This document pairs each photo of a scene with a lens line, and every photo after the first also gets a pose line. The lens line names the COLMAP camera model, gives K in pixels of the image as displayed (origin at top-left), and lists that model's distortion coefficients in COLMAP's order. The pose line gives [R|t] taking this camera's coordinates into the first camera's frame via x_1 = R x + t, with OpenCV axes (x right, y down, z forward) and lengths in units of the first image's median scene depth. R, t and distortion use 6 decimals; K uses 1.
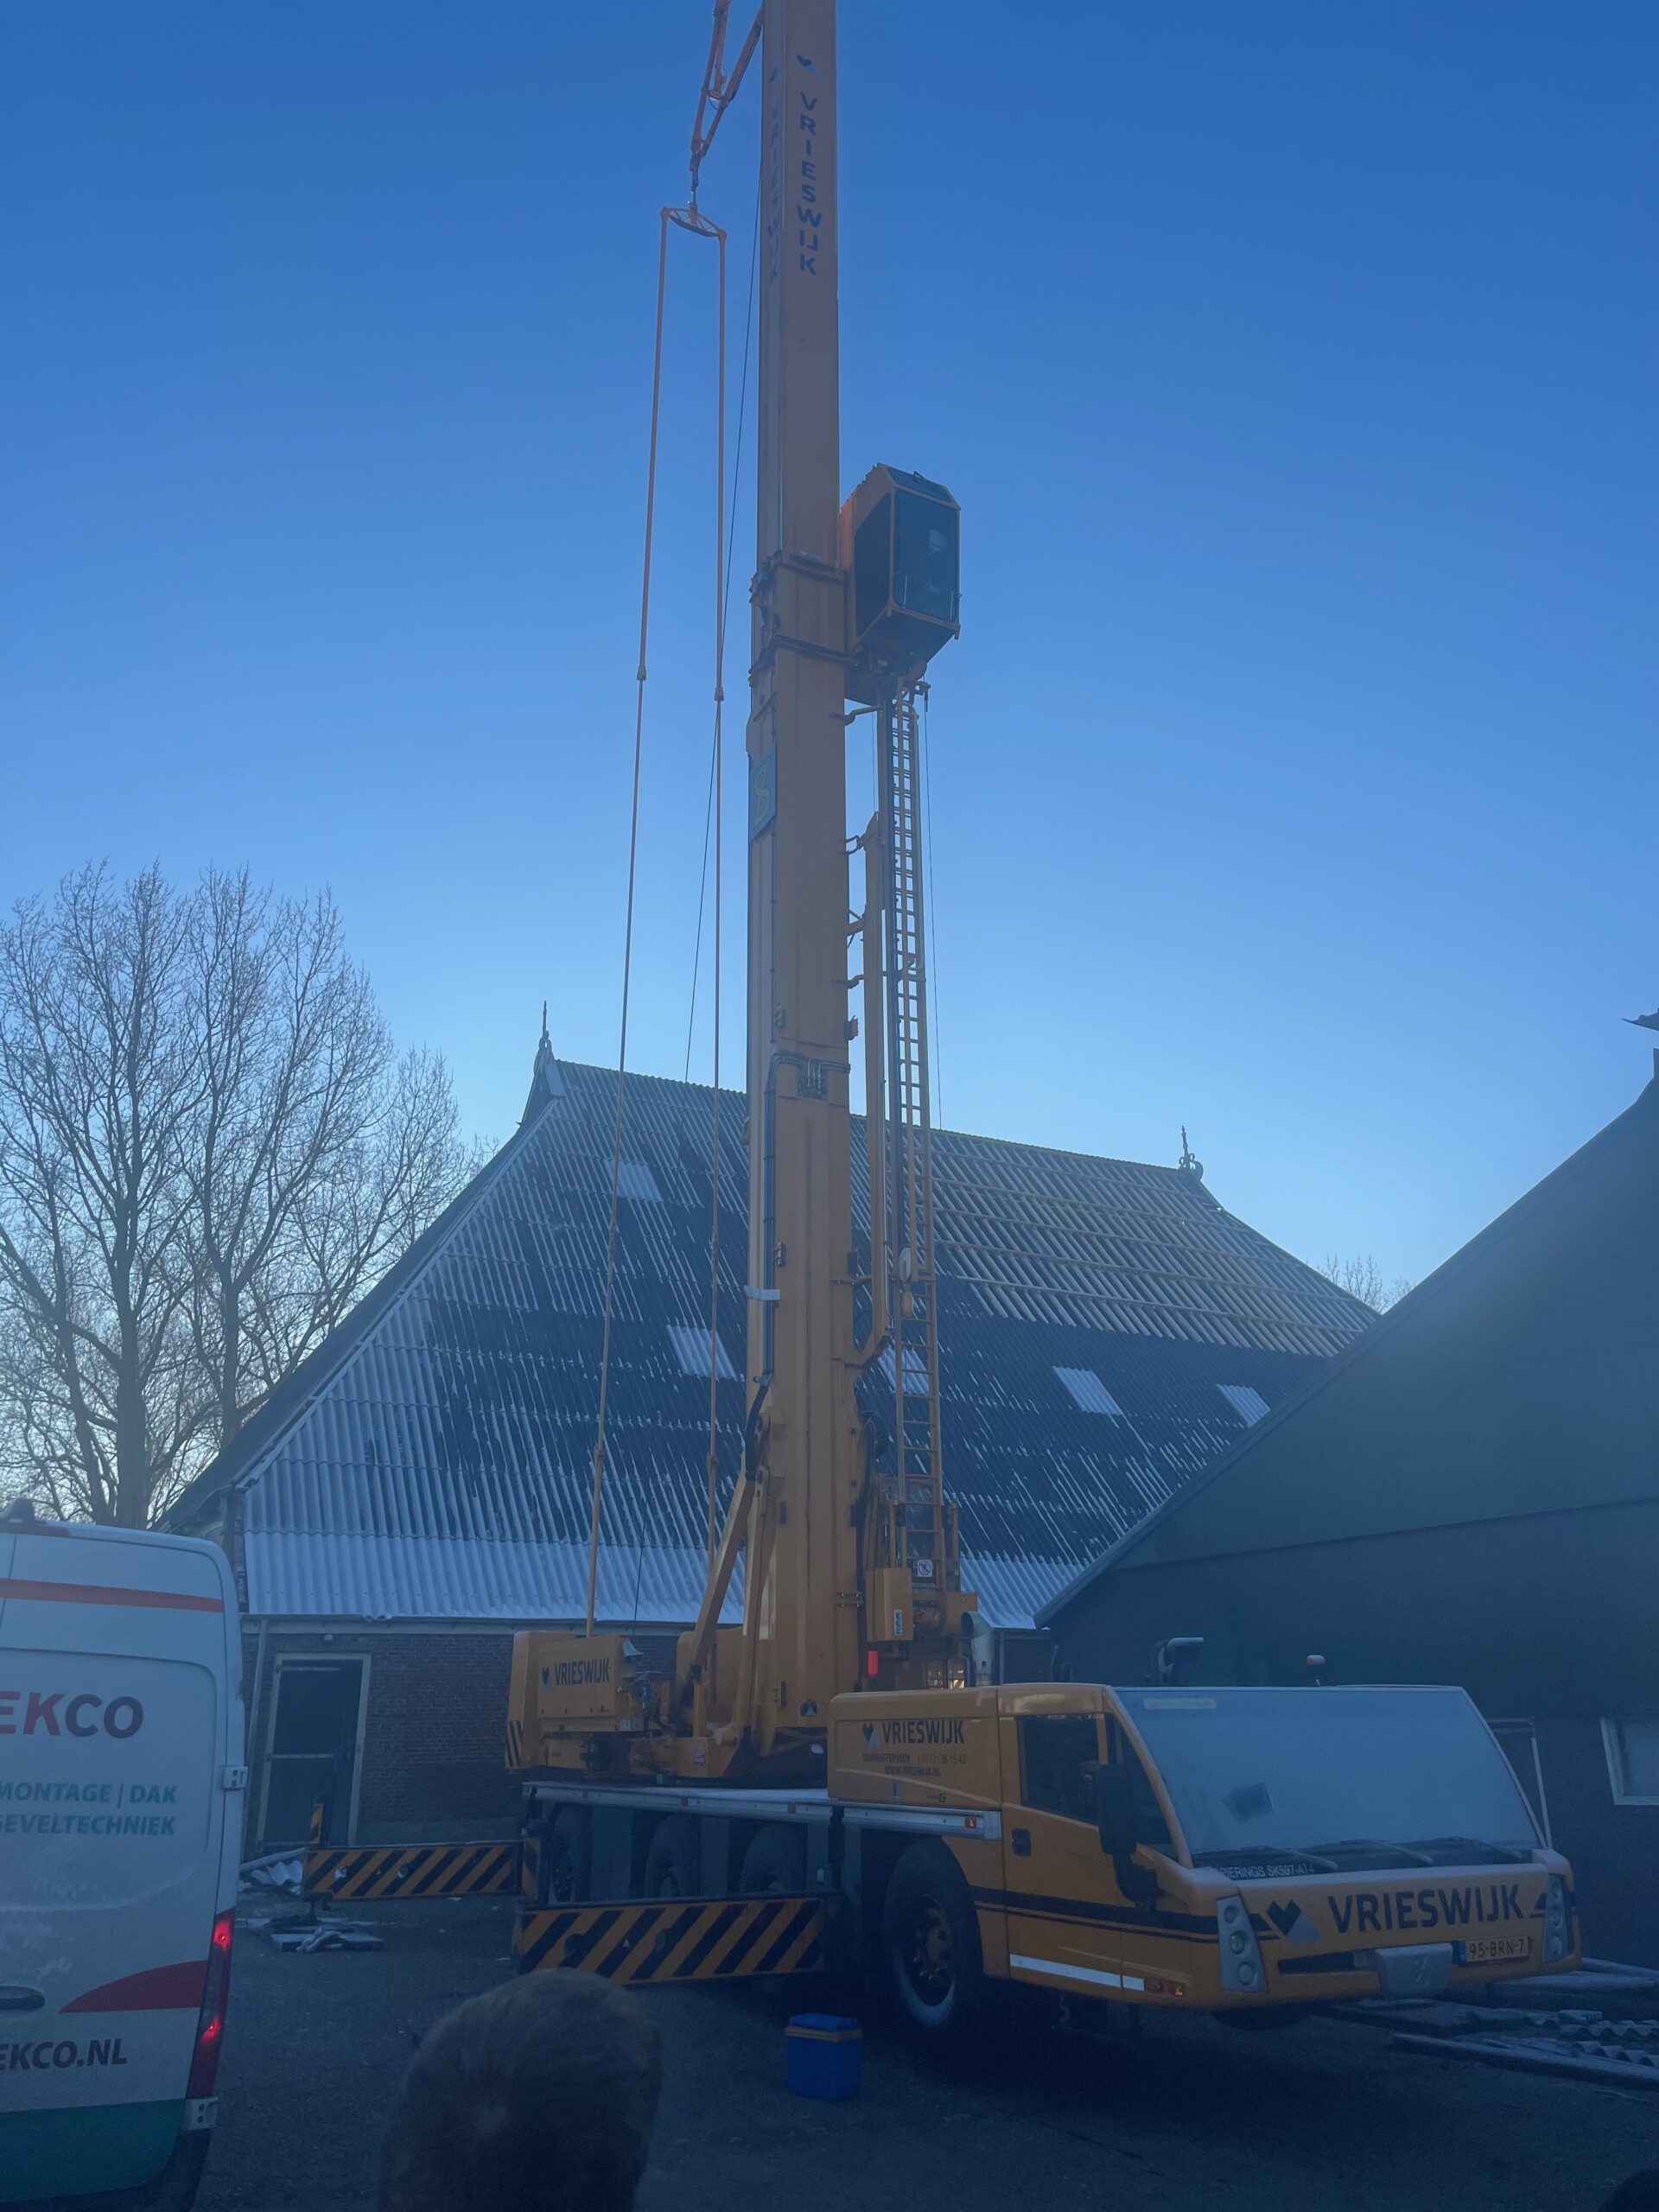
lens RADIAL K [[1685.5, 0, 829.5], [0, 1685.5, 1106.0], [0, 0, 1]] dist [0.065695, -0.080118]
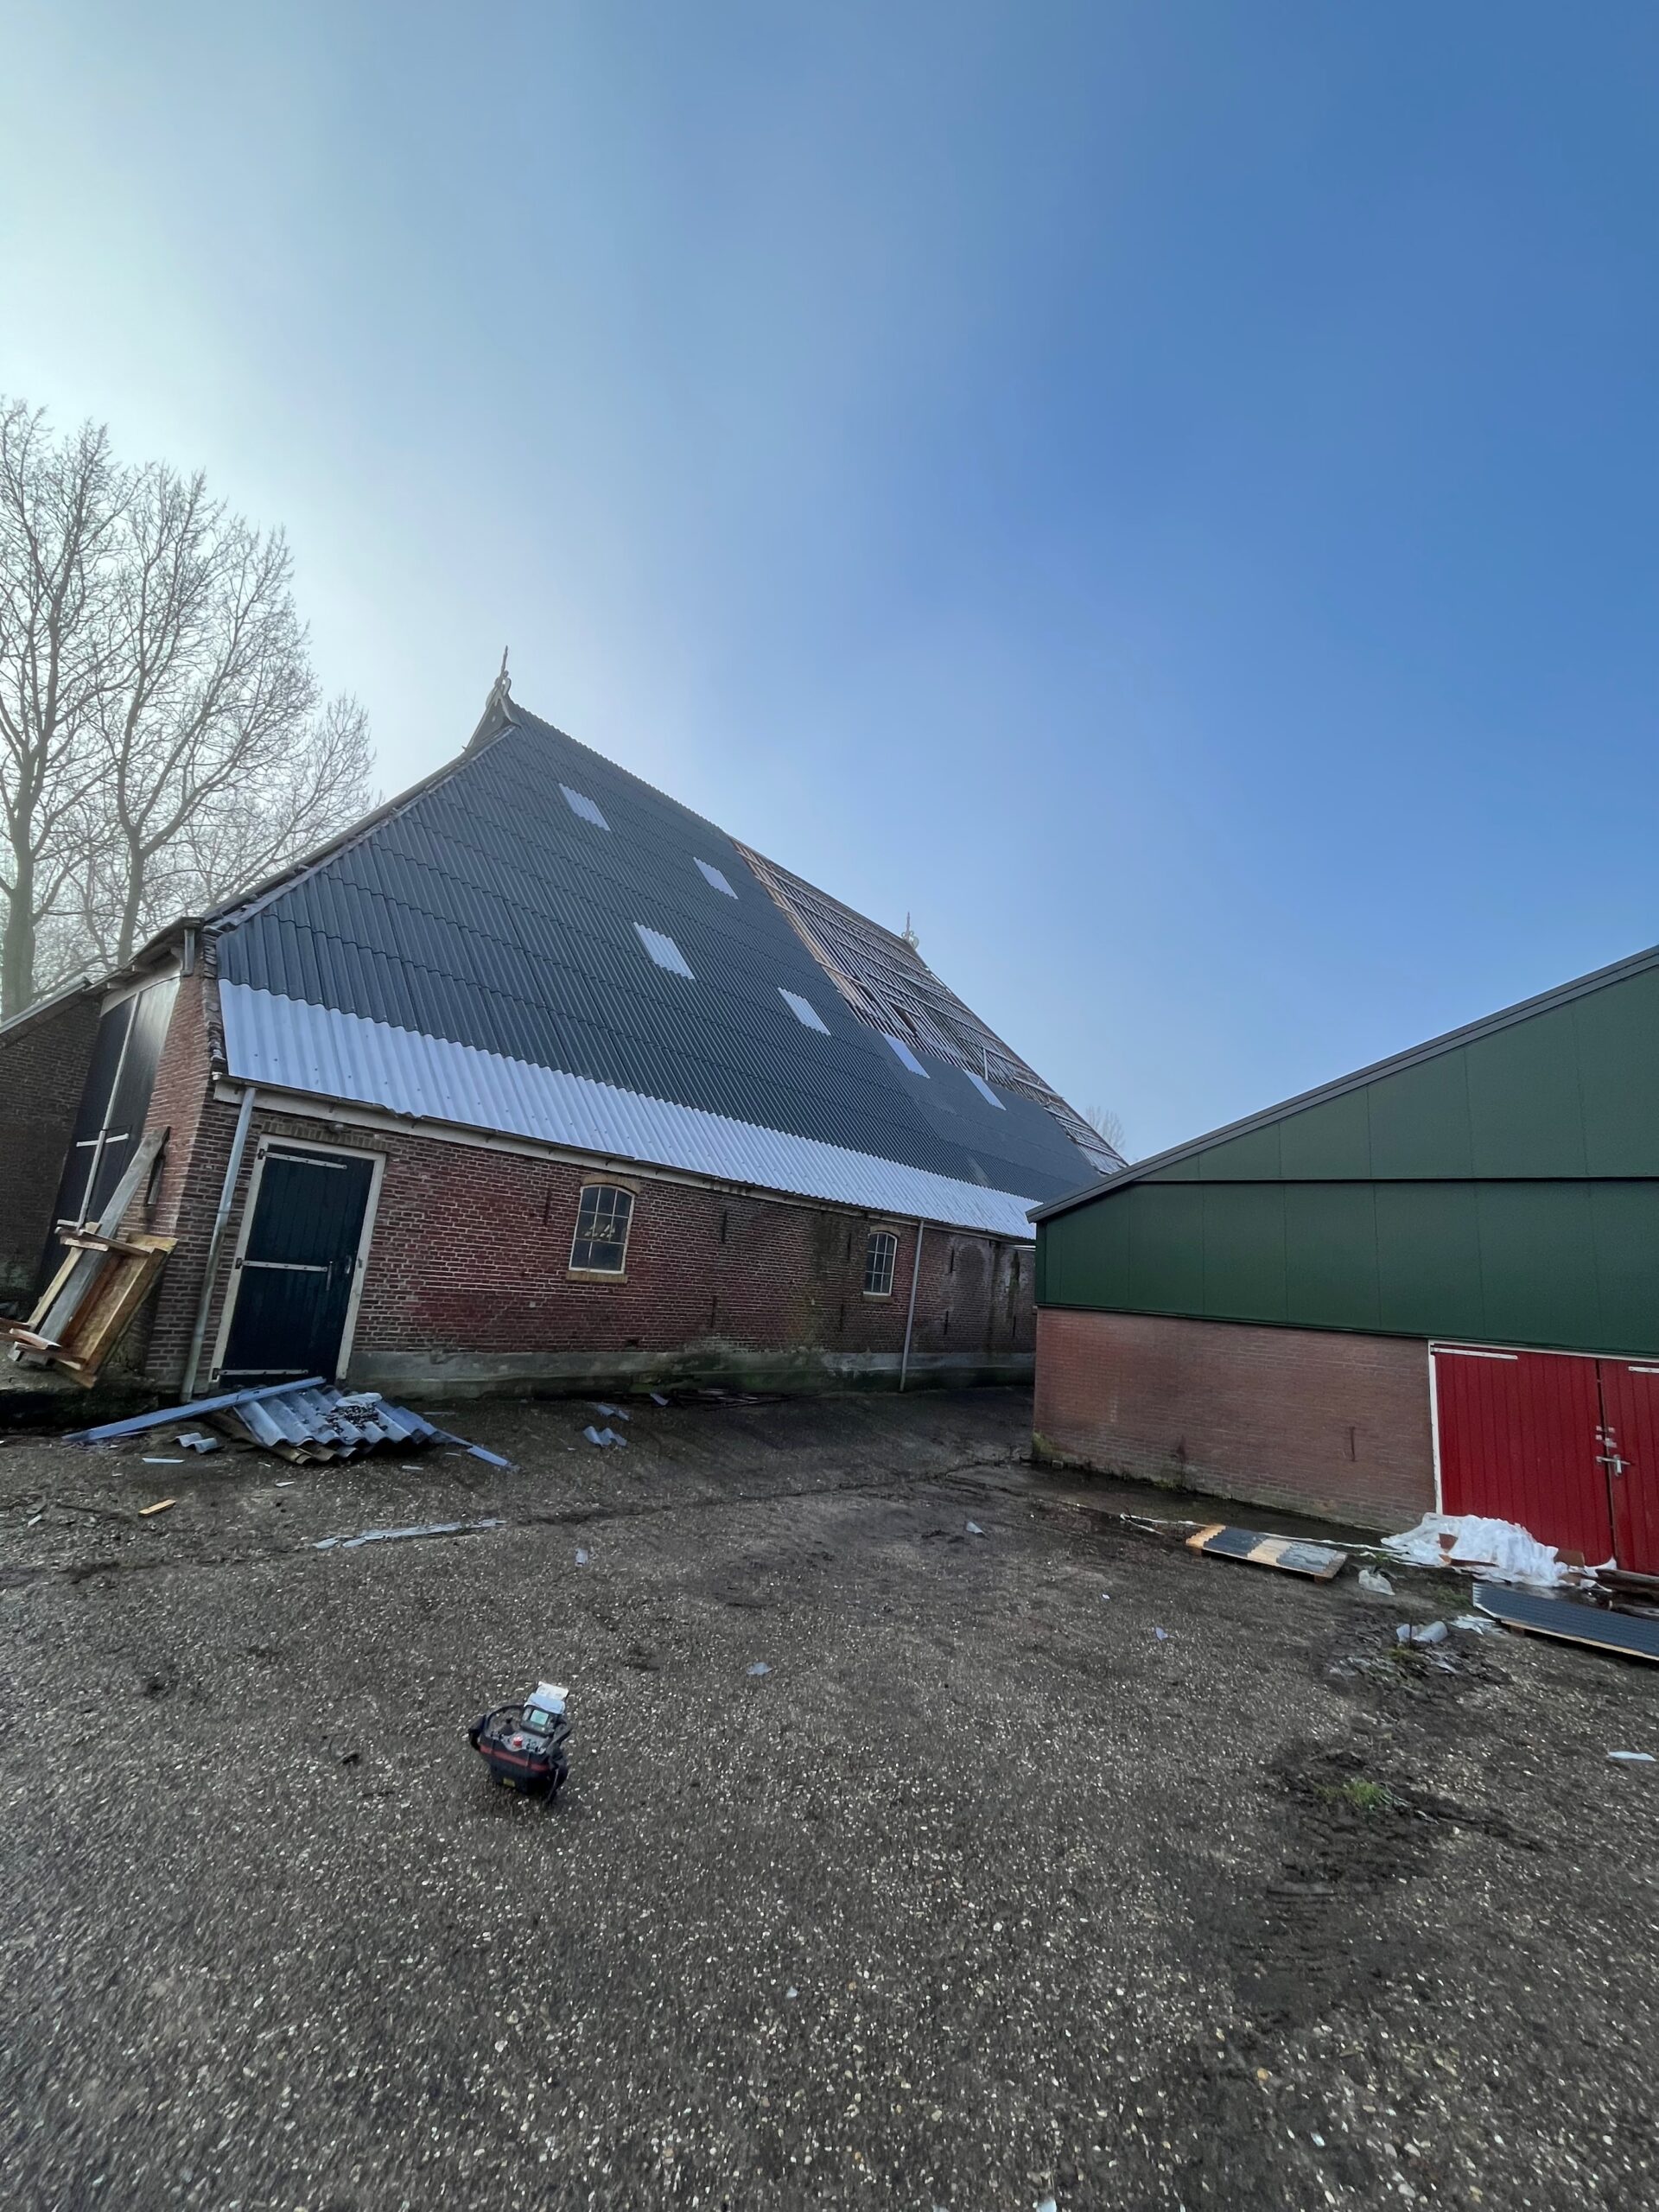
lens RADIAL K [[898.8, 0, 829.5], [0, 898.8, 1106.0], [0, 0, 1]] dist [-0.001455, -0.000079]
pose [[0.921197, 0.164003, 0.352844, -0.131337], [-0.220345, 0.967292, 0.125672, 0.113913], [-0.320692, -0.193516, 0.927204, 0.308799]]
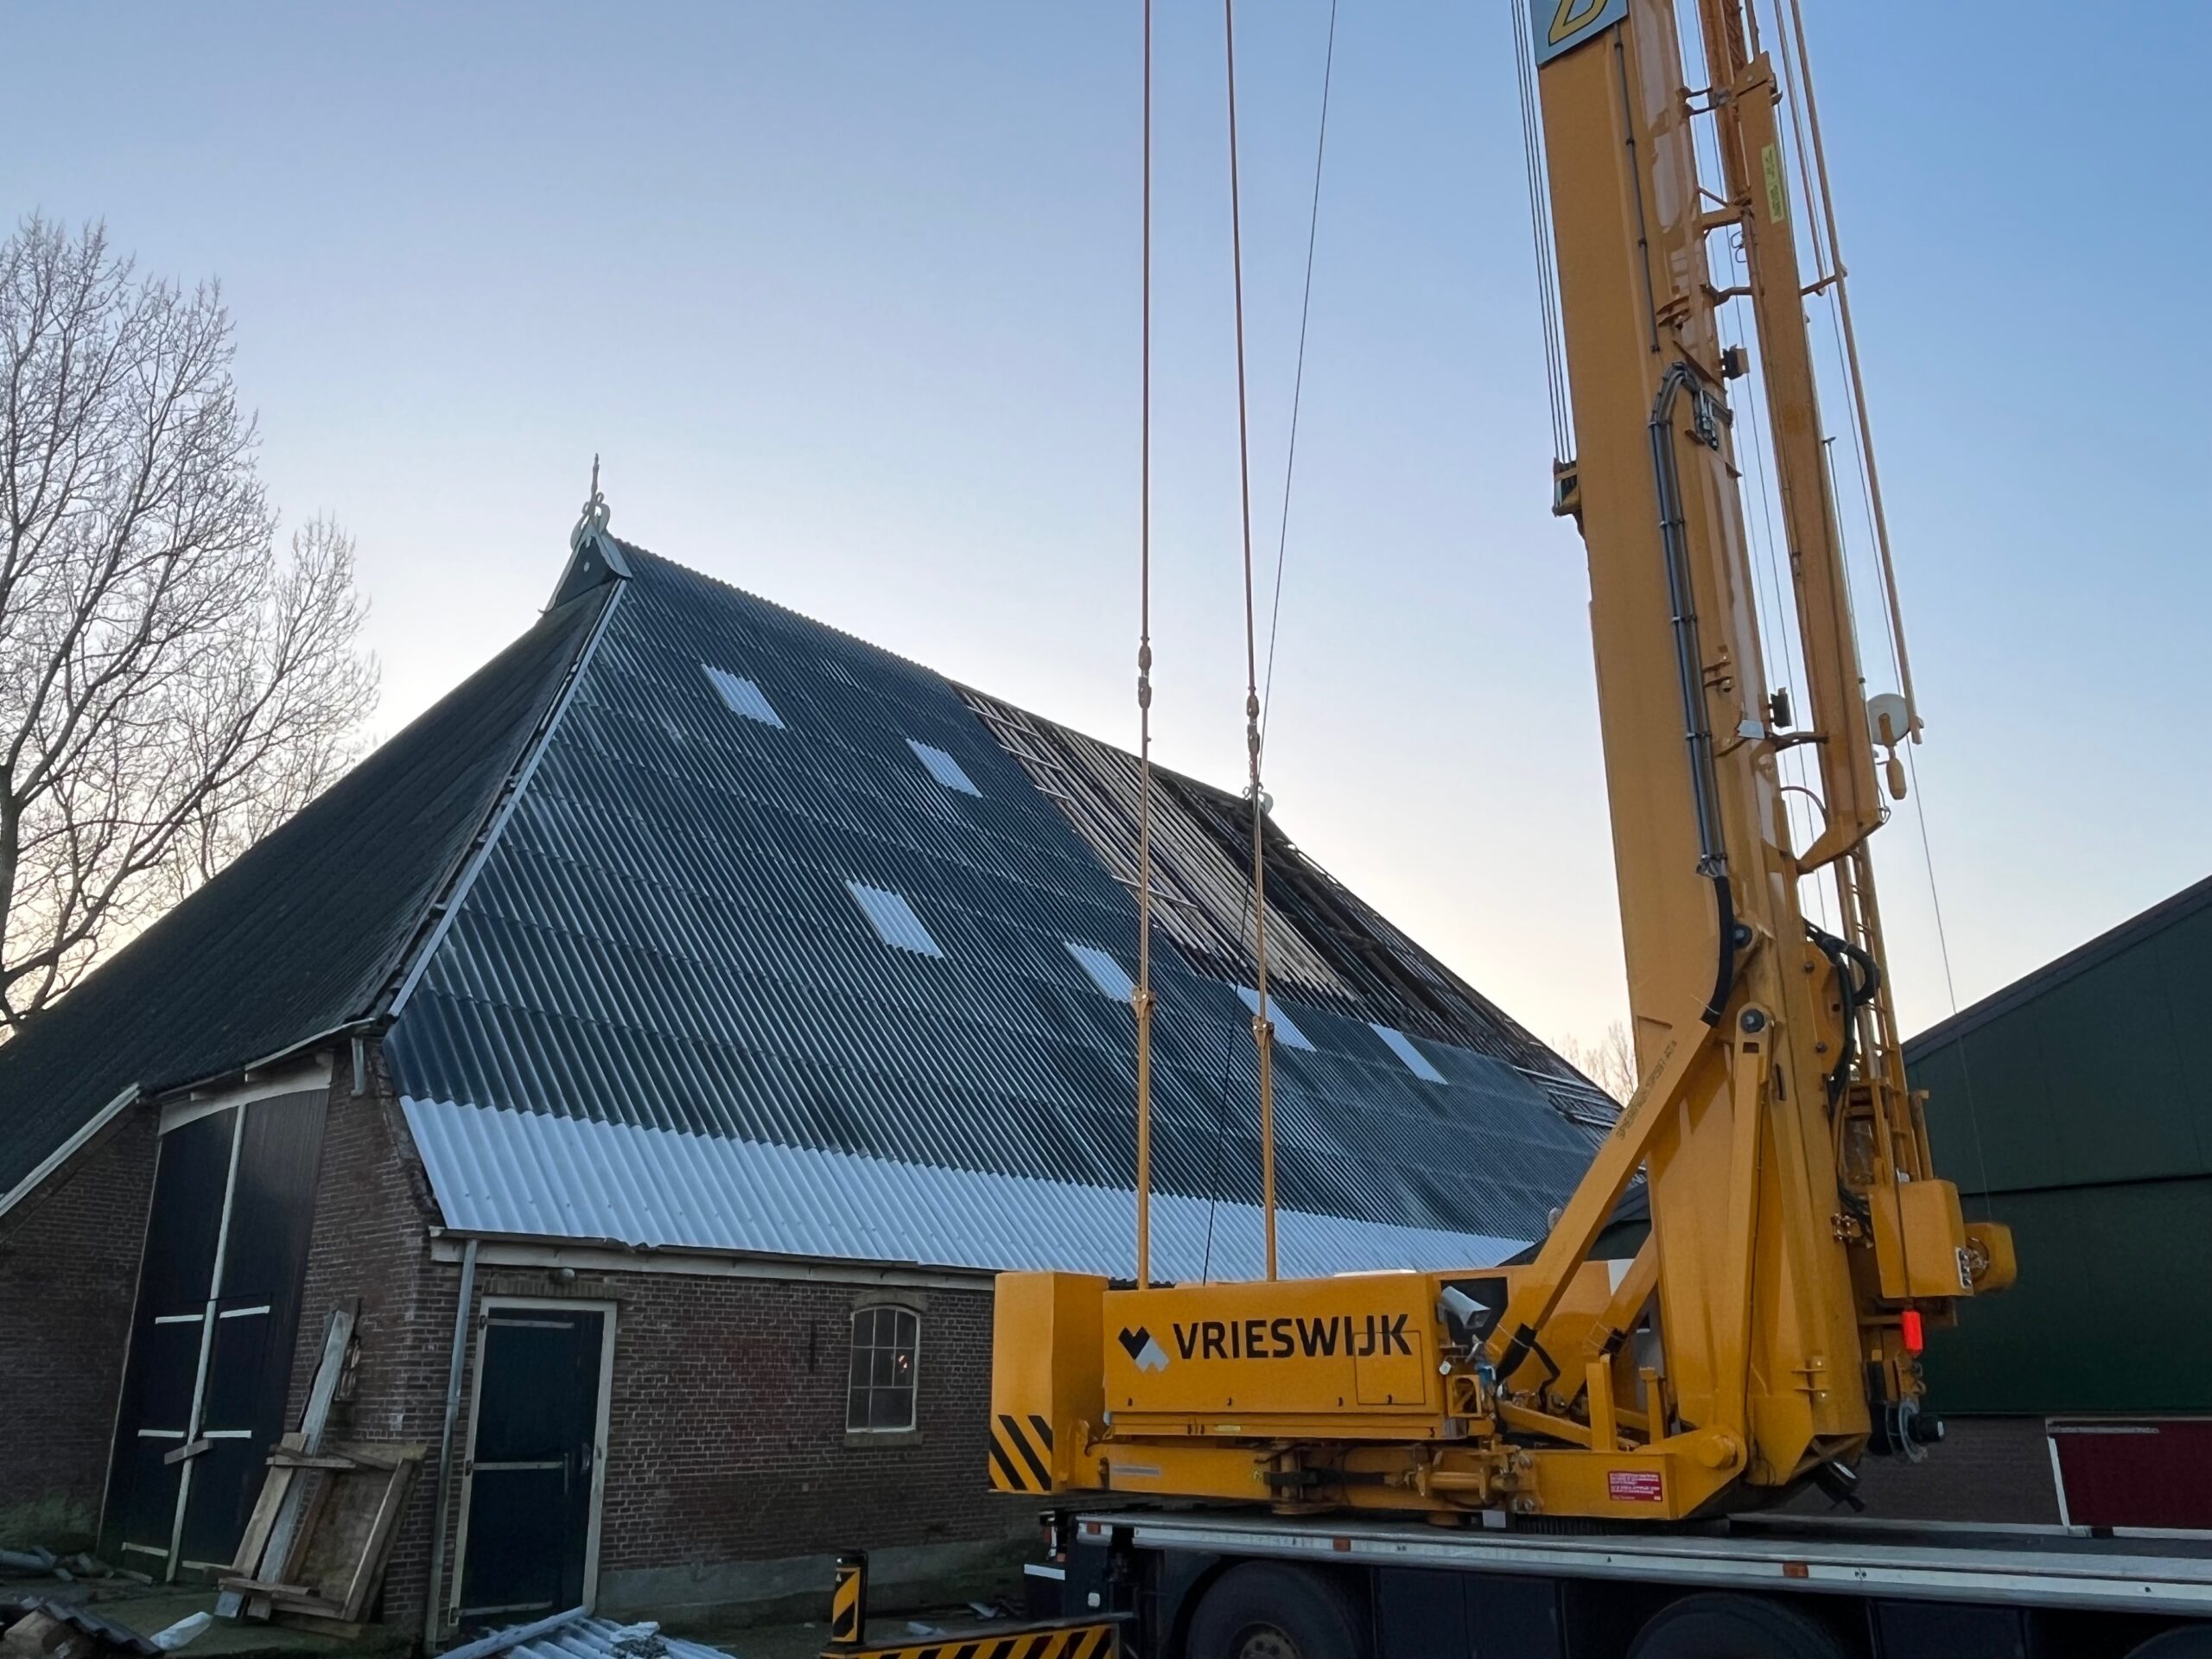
lens RADIAL K [[1708.7, 0, 1101.9], [0, 1708.7, 843.5], [0, 0, 1]] dist [-0.004893, 0.005849]
pose [[0.938807, 0.112454, 0.325570, -0.185563], [-0.122340, 0.992438, 0.009981, 0.073693], [-0.321985, -0.049200, 0.945465, 0.208745]]
